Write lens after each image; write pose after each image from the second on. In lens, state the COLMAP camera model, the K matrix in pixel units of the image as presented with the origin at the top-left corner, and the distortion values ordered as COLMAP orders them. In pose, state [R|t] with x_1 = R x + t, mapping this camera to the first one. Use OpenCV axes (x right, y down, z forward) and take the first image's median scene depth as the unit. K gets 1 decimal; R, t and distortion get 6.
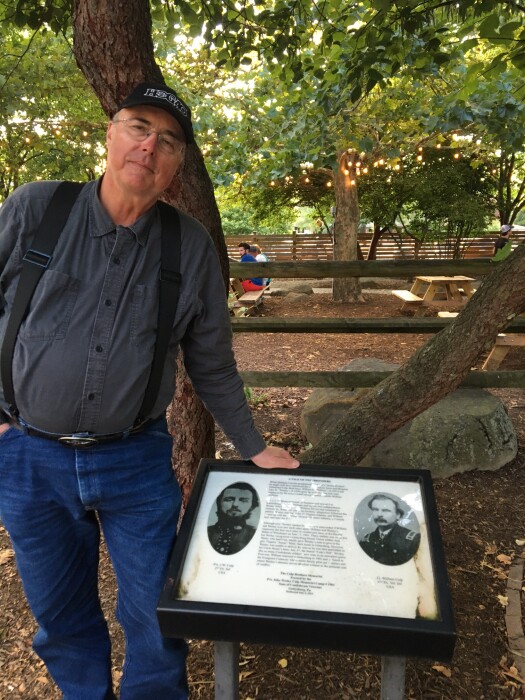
lens RADIAL K [[585.7, 0, 262.5], [0, 585.7, 350.0], [0, 0, 1]] dist [0.065581, -0.095879]
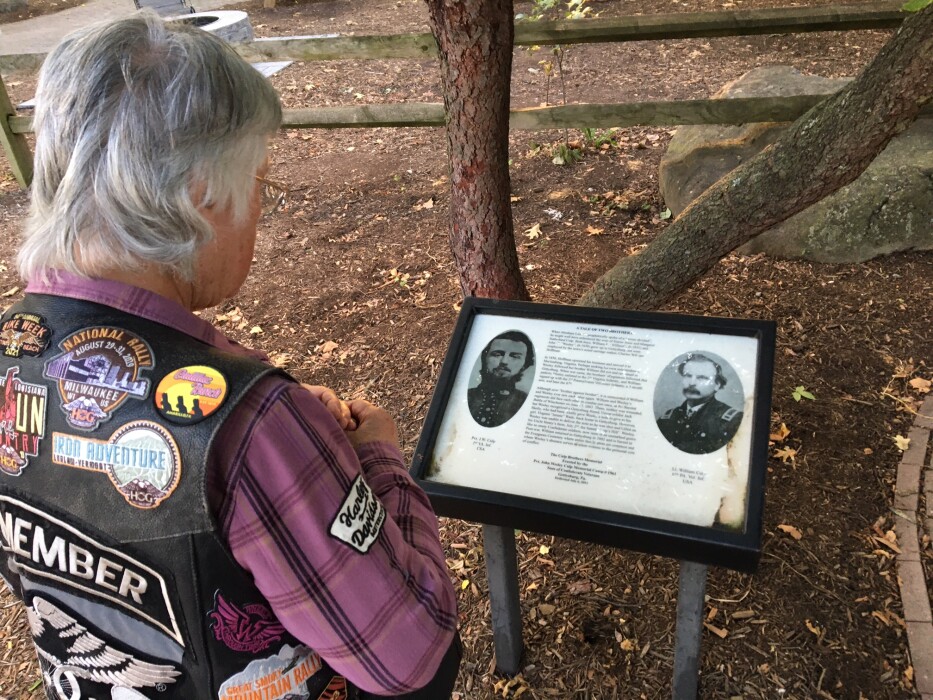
lens RADIAL K [[780.6, 0, 466.5], [0, 780.6, 350.0], [0, 0, 1]] dist [0.065581, -0.095879]
pose [[0.976315, 0.026680, -0.214704, 0.103674], [0.058722, 0.922441, 0.381648, -0.123020], [0.208234, -0.385216, 0.899026, 0.047516]]
